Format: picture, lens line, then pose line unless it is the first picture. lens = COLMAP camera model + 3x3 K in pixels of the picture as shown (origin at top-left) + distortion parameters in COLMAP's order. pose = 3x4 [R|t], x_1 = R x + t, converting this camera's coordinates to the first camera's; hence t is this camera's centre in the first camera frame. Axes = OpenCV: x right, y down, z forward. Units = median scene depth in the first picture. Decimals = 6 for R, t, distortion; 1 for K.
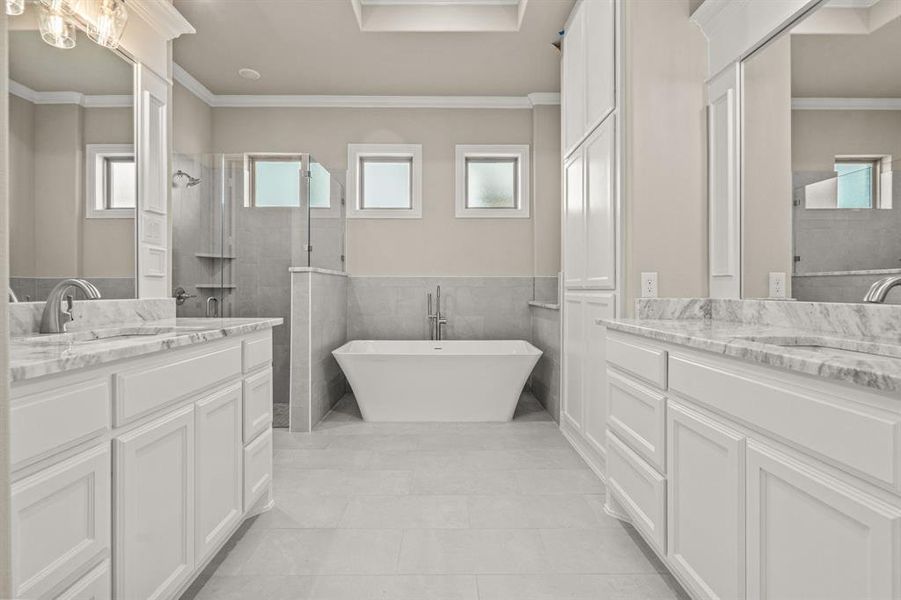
lens RADIAL K [[409.8, 0, 444.9], [0, 409.8, 297.0], [0, 0, 1]] dist [0.000556, 0.000309]
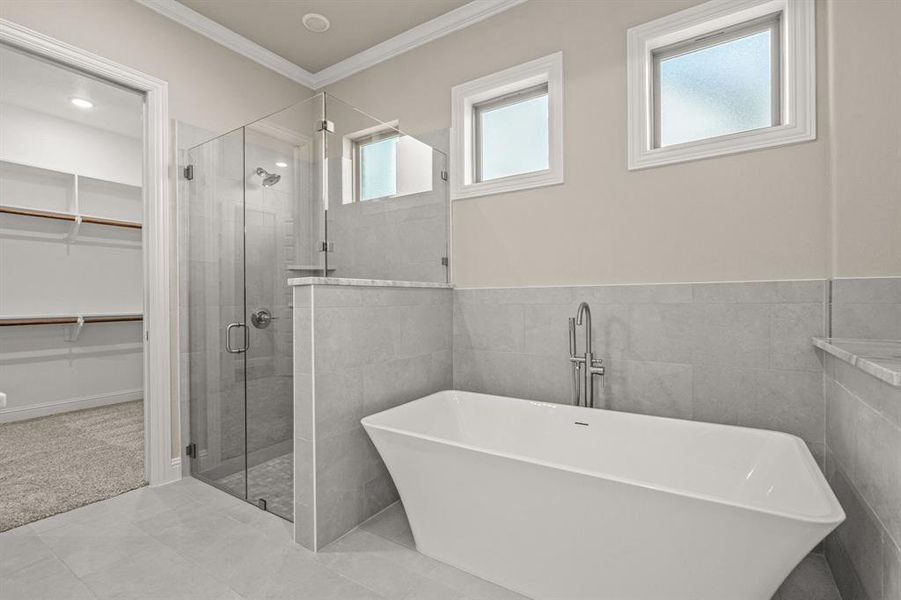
lens RADIAL K [[413.2, 0, 452.4], [0, 413.2, 302.7], [0, 0, 1]] dist [-0.001708, 0.000158]
pose [[0.836474, -0.004651, -0.547987, 0.126167], [0.000843, 0.999974, -0.007201, -0.022871], [0.548006, 0.005561, 0.836456, 0.445820]]
